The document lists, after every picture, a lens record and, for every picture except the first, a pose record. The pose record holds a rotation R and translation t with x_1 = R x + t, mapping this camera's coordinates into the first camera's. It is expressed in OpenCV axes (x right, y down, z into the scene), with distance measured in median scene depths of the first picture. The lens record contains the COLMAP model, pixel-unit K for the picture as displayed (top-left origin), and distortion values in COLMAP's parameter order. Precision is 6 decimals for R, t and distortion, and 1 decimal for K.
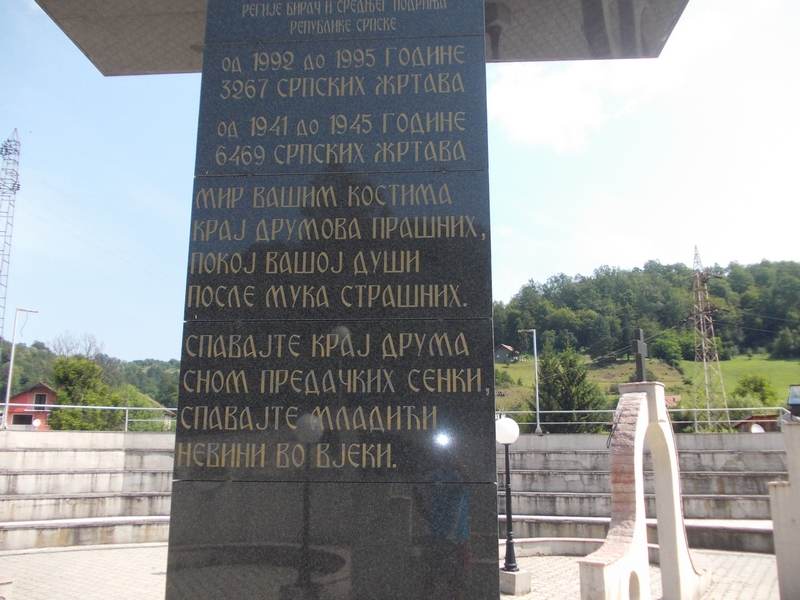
lens RADIAL K [[666.3, 0, 405.3], [0, 666.3, 303.2], [0, 0, 1]] dist [-0.025670, -0.006477]
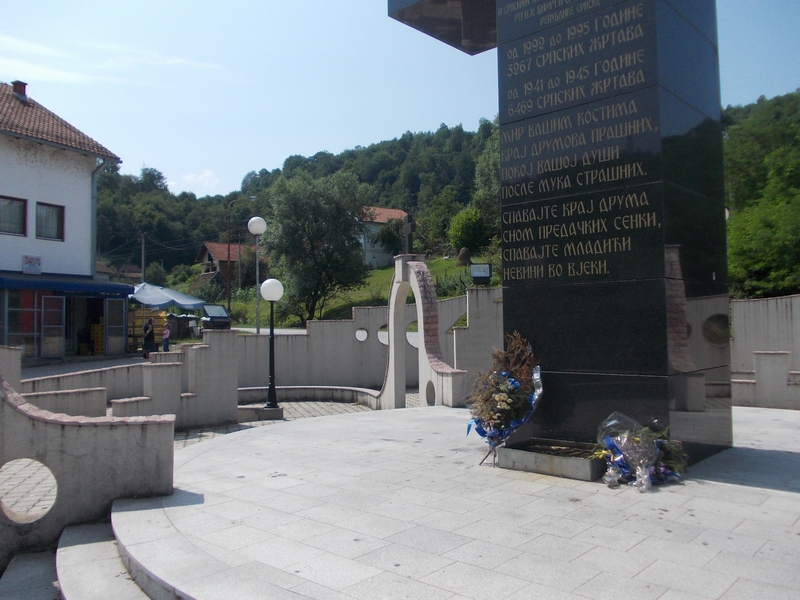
lens RADIAL K [[666.3, 0, 403.0], [0, 666.3, 299.1], [0, 0, 1]] dist [-0.025670, -0.006477]
pose [[0.768325, -0.036131, -0.639039, 0.611132], [0.142855, 0.982901, 0.116183, 0.026920], [0.623914, -0.180556, 0.760349, -0.620561]]
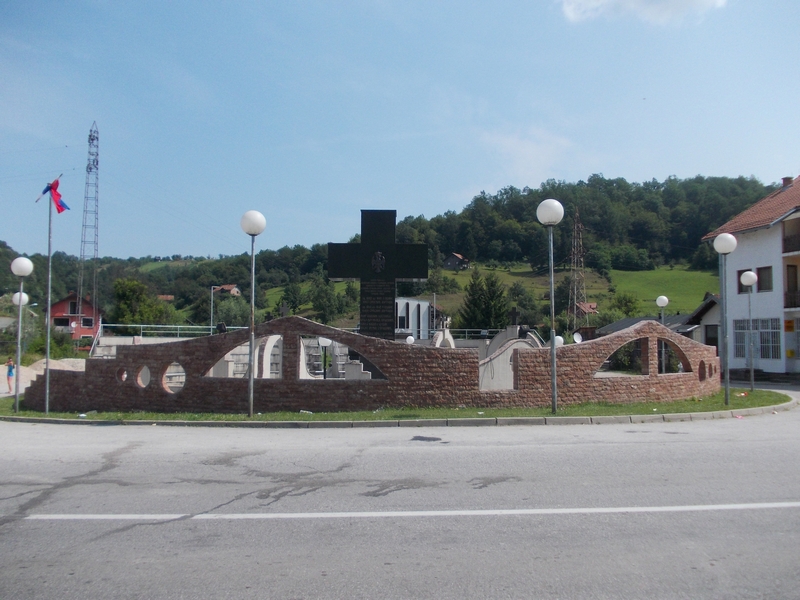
lens RADIAL K [[666.3, 0, 401.3], [0, 666.3, 296.8], [0, 0, 1]] dist [-0.025670, -0.006477]
pose [[0.998254, 0.008263, 0.058482, -0.286384], [-0.016470, 0.989833, 0.141275, -1.561234], [-0.056720, -0.141992, 0.988241, -7.165971]]
